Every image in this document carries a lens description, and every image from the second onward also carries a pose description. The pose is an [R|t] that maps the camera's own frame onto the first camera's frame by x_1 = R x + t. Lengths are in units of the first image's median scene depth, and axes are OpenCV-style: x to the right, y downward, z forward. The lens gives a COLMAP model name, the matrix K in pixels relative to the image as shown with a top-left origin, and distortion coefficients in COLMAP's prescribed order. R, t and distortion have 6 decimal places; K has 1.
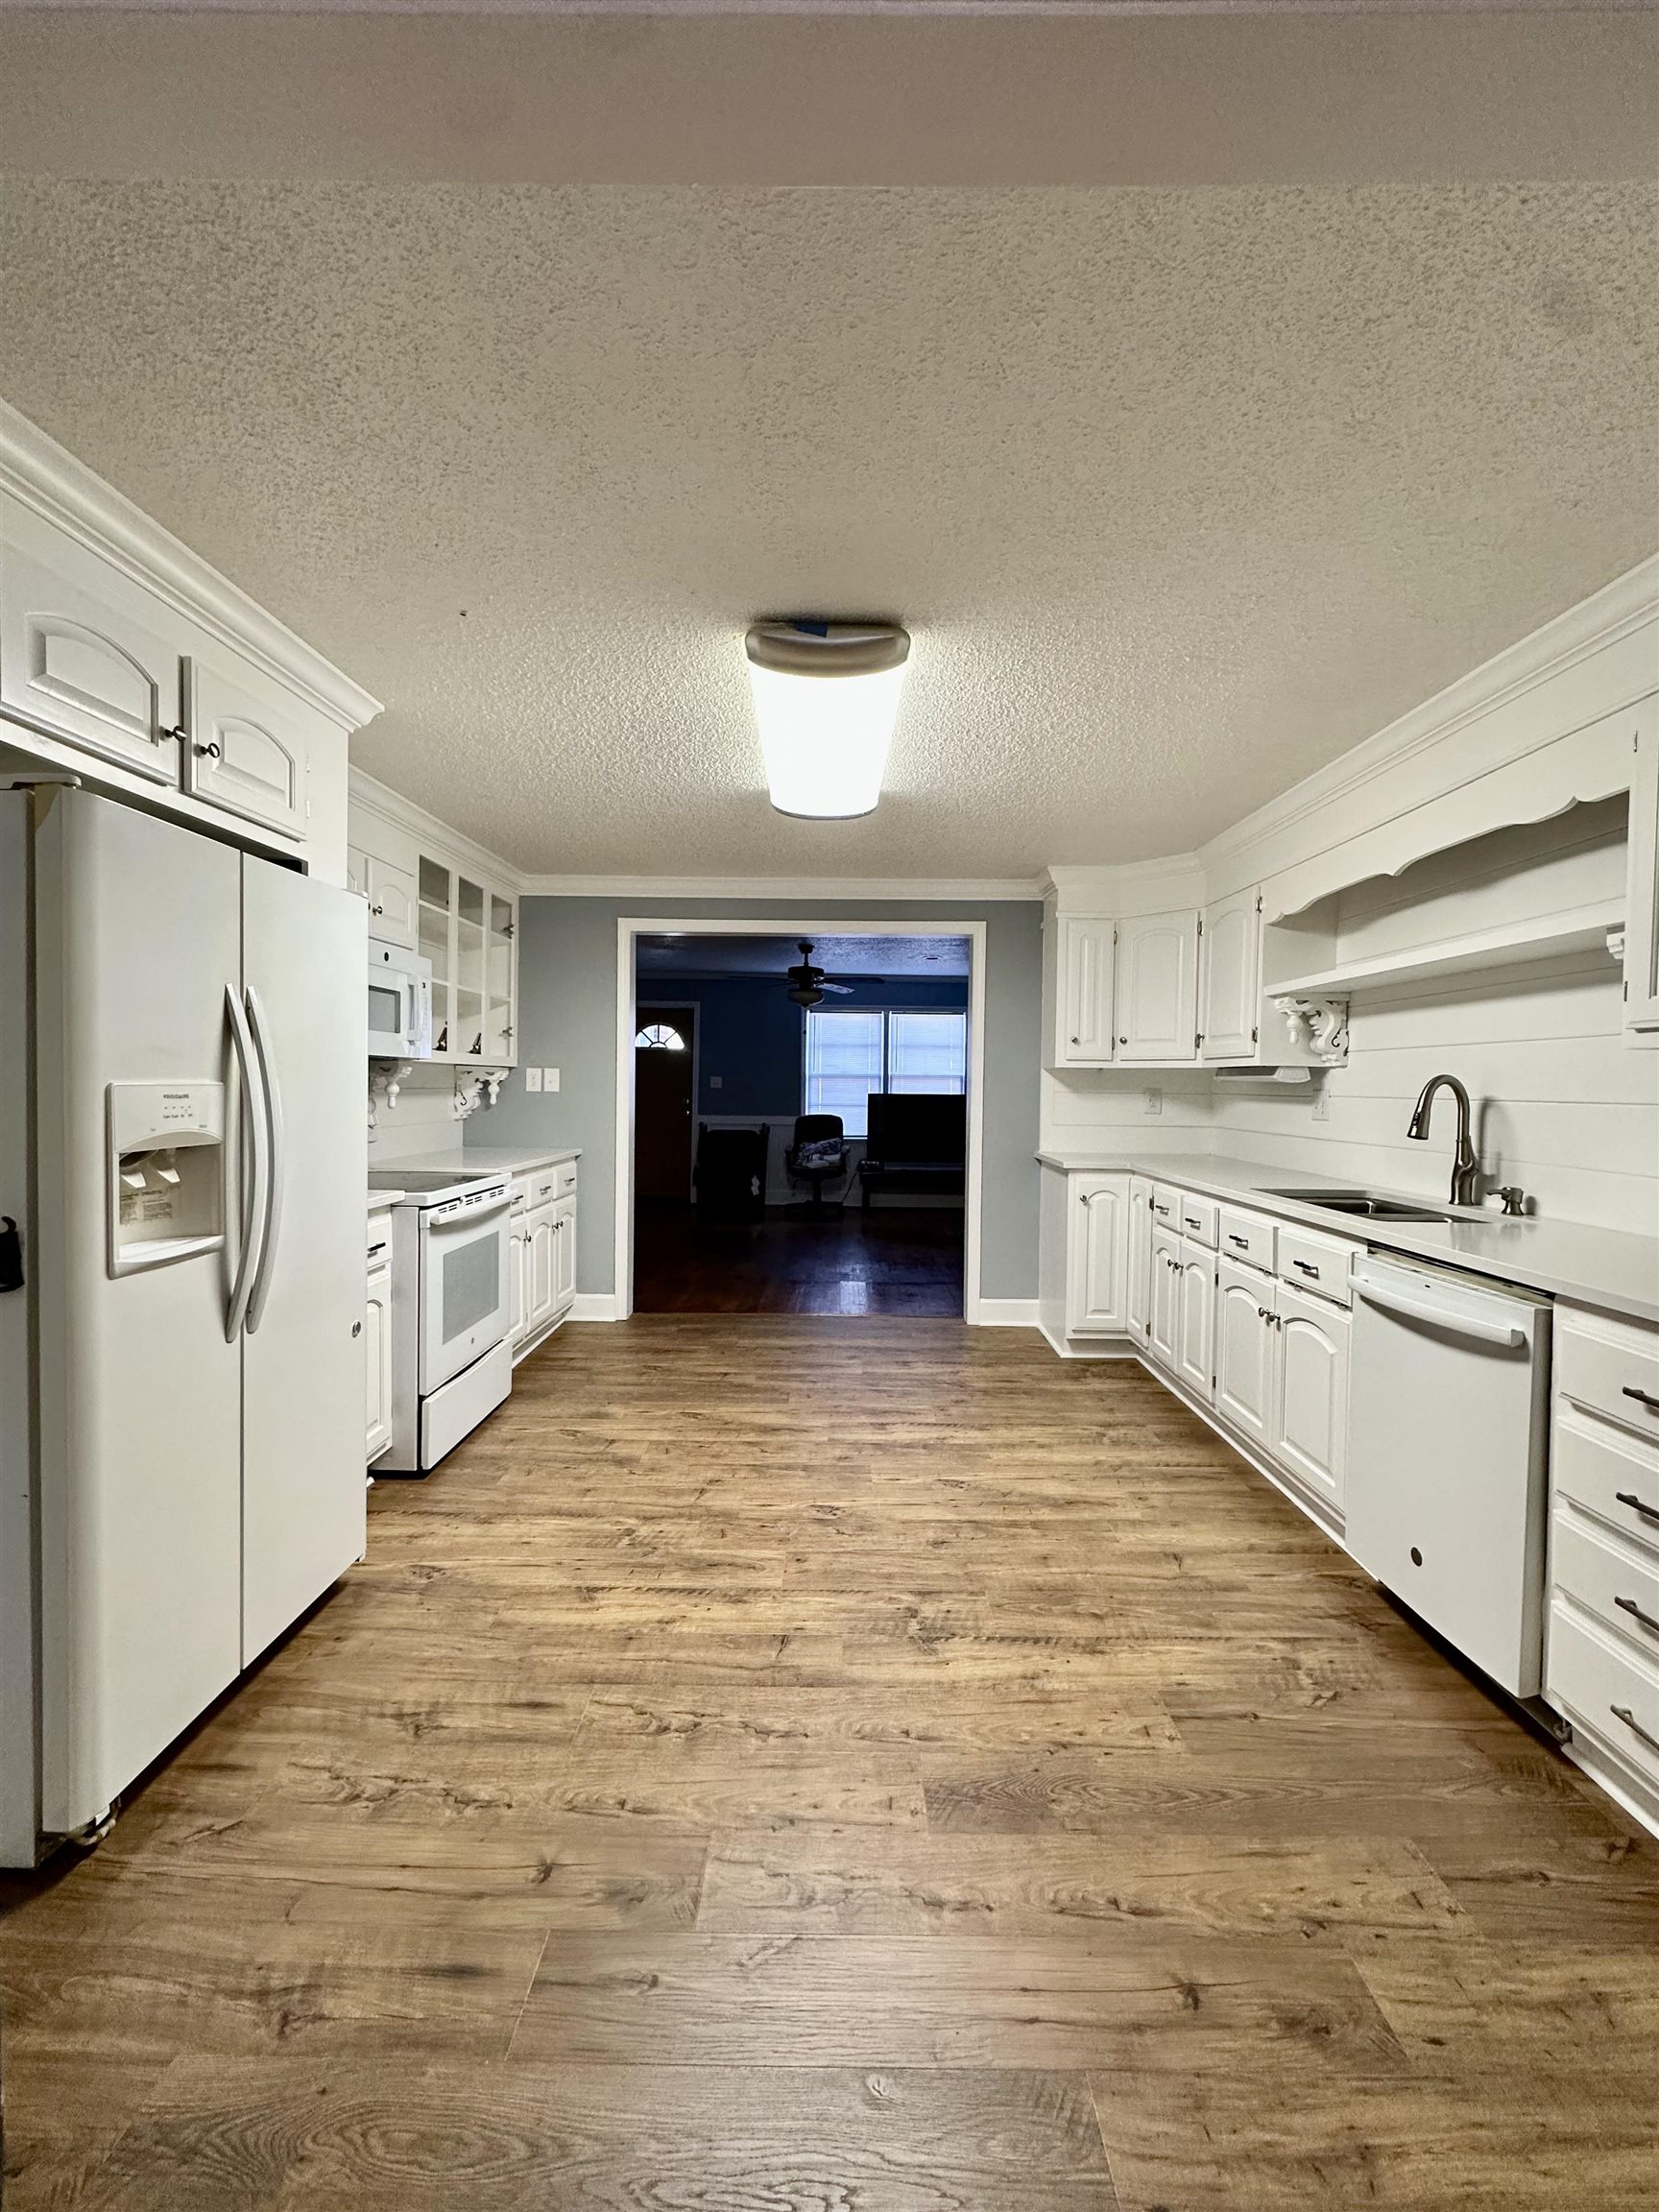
lens RADIAL K [[901.7, 0, 830.9], [0, 901.7, 1105.6], [0, 0, 1]] dist [-0.006869, 0.000170]
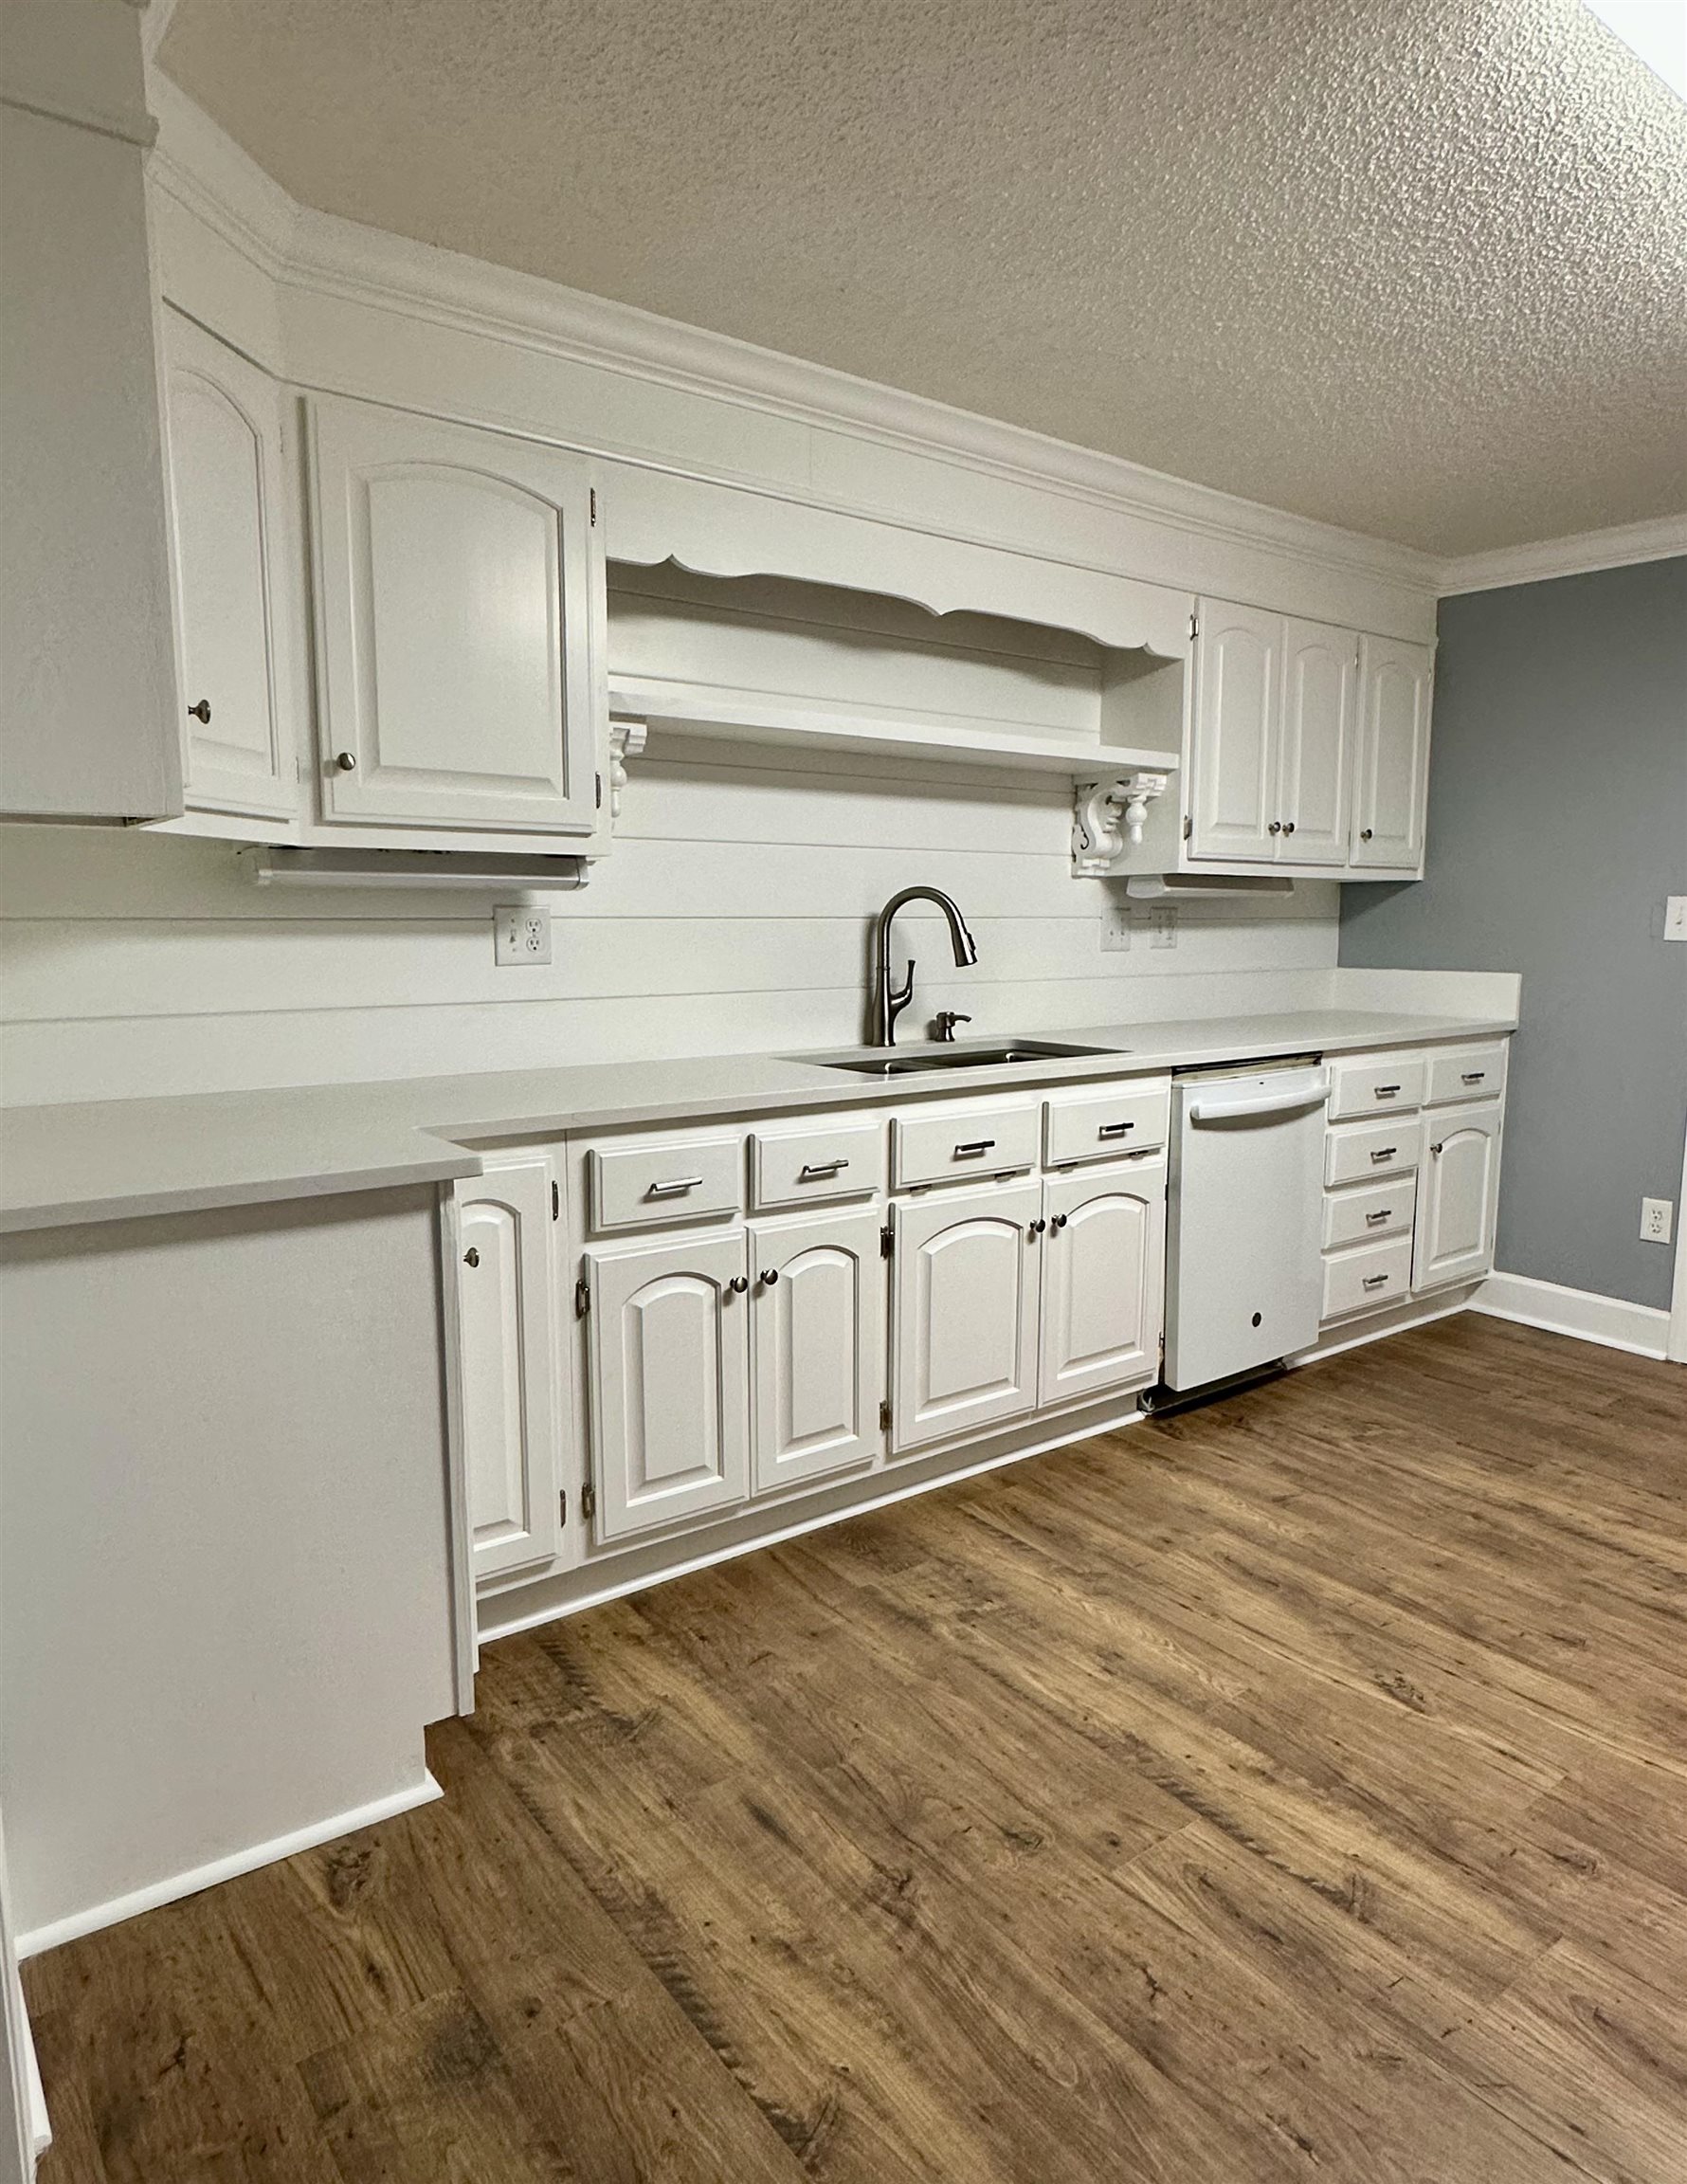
lens RADIAL K [[1321.0, 0, 836.8], [0, 1321.0, 1087.6], [0, 0, 1]] dist [-0.014044, 0.000902]
pose [[-0.602640, -0.109630, 0.790447, -0.250679], [0.014699, 0.988826, 0.148351, -0.033758], [-0.797877, 0.101021, -0.594295, 1.903277]]
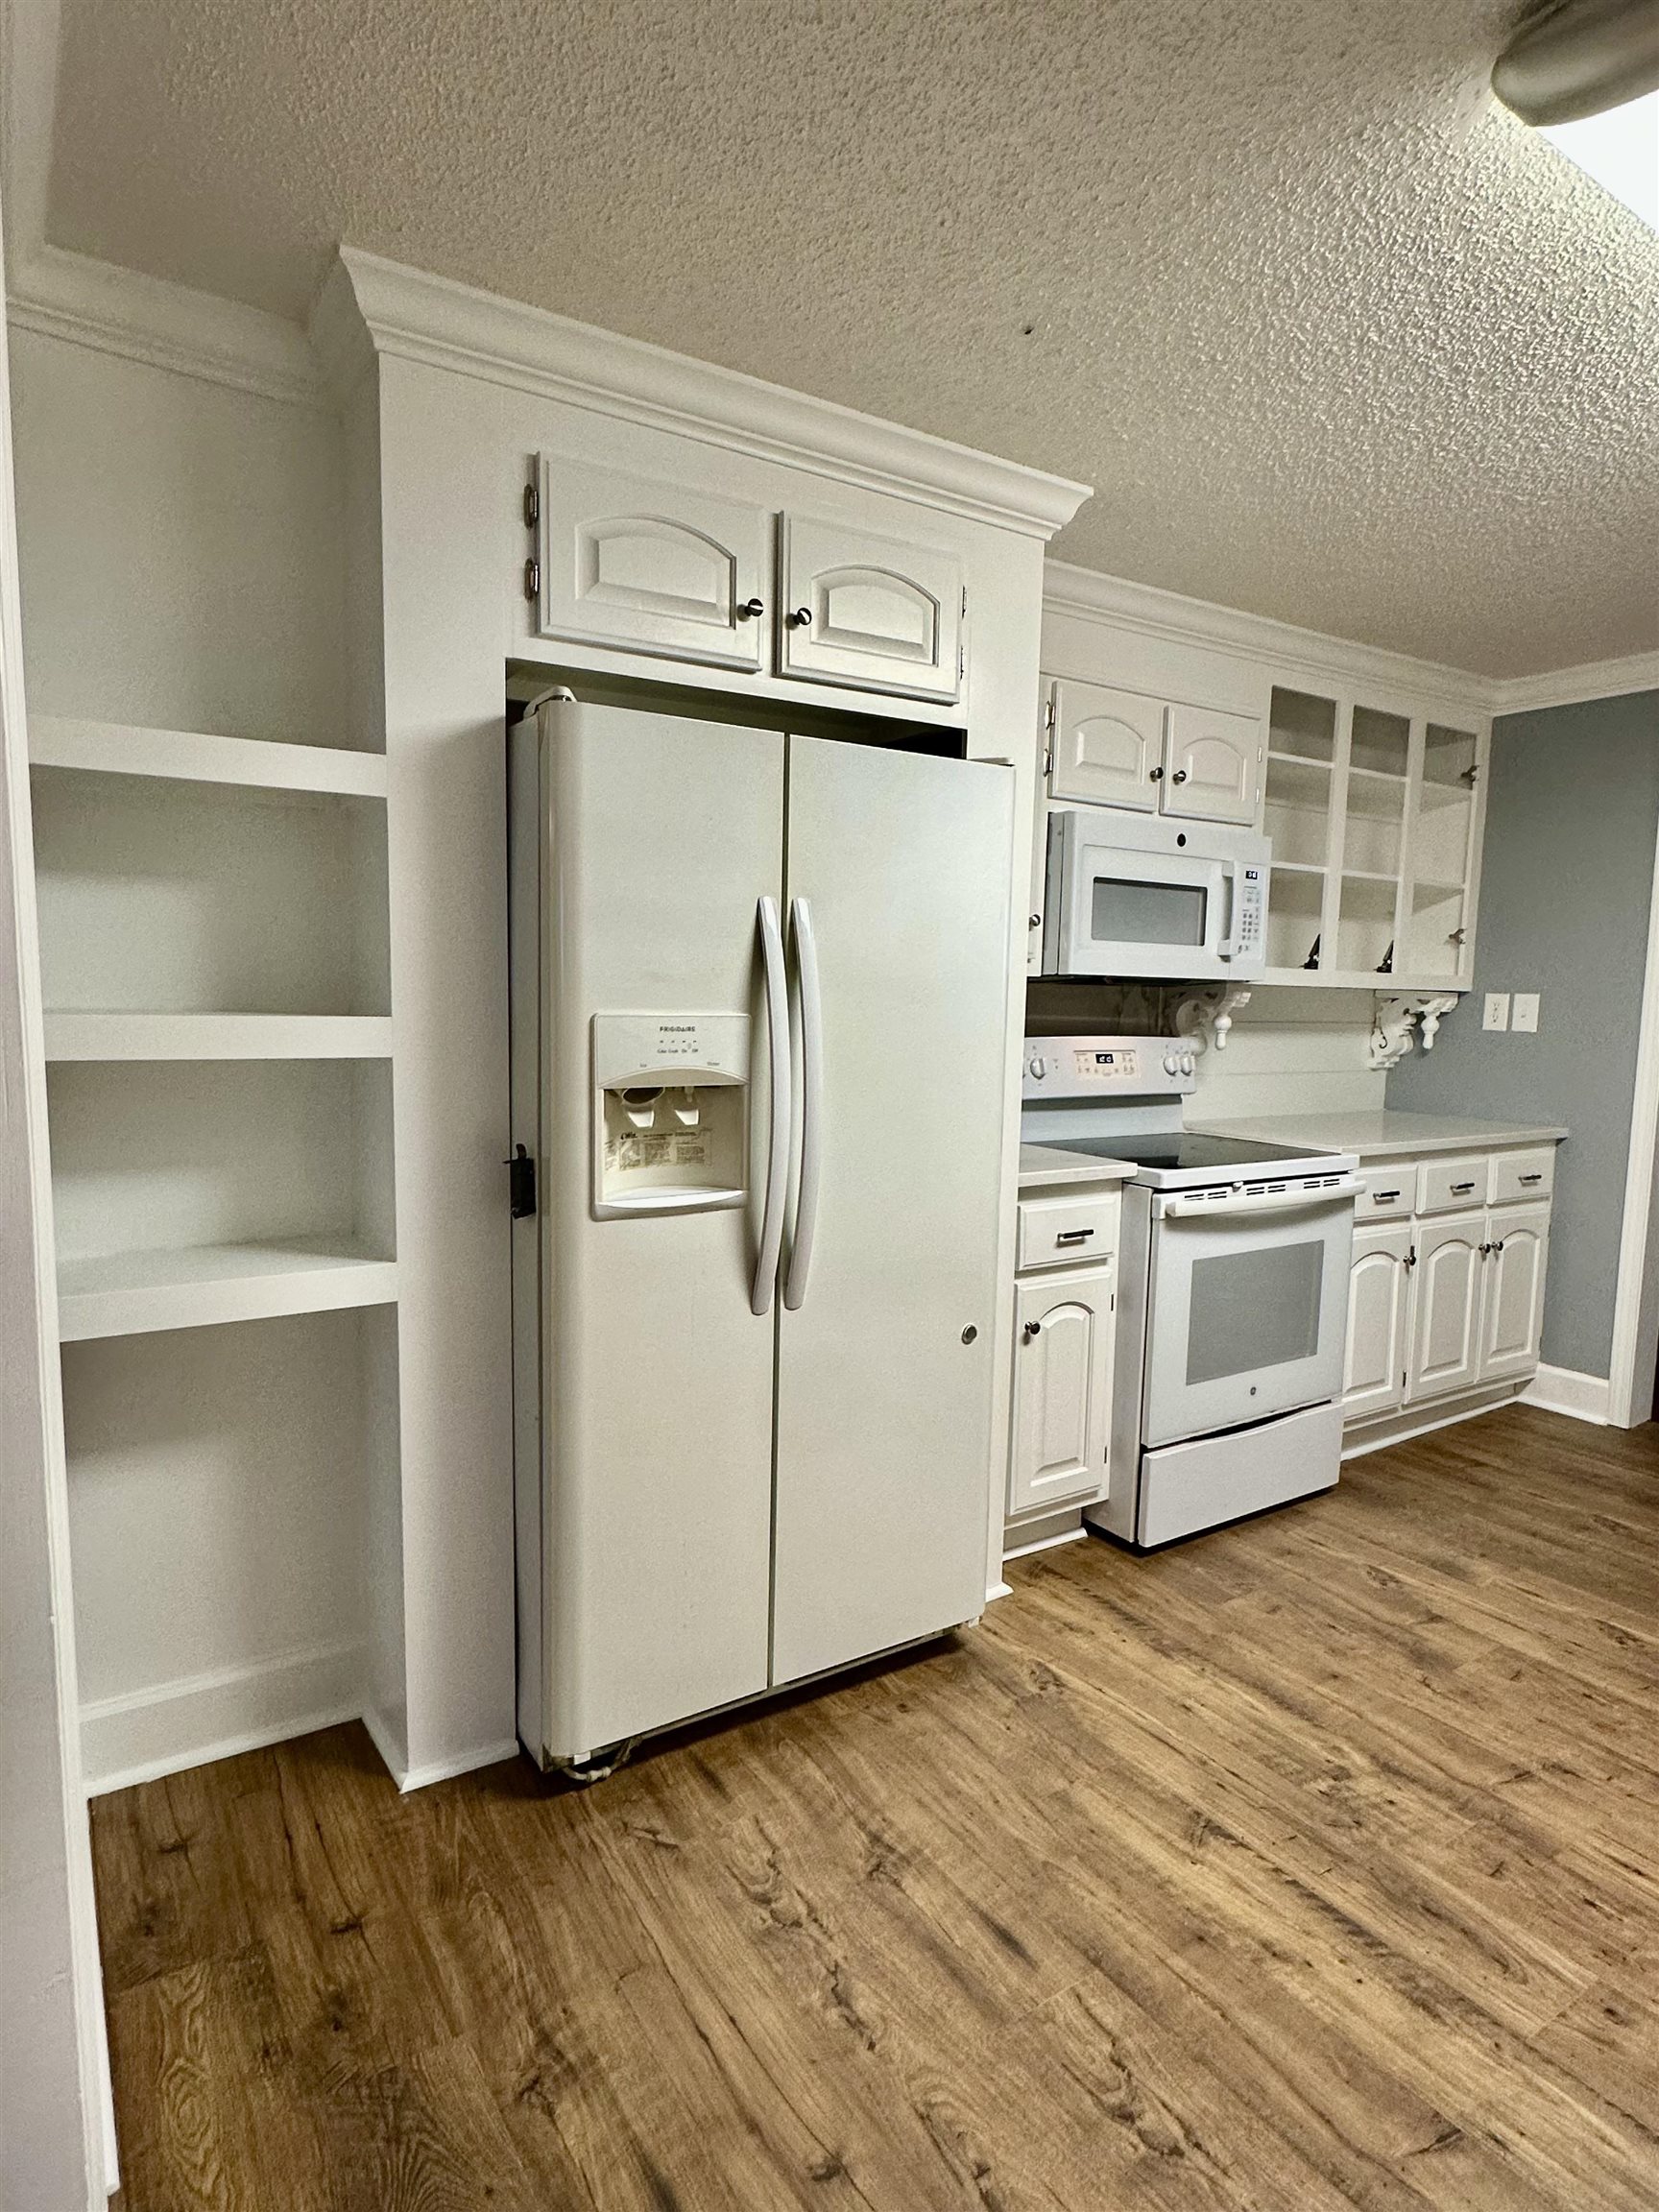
lens RADIAL K [[1209.5, 0, 838.9], [0, 1209.5, 1108.6], [0, 0, 1]] dist [-0.008114, 0.001449]
pose [[0.558886, 0.079075, -0.825466, 0.213554], [-0.033207, 0.996779, 0.073003, -0.014562], [0.828580, -0.013389, 0.559711, 0.277955]]
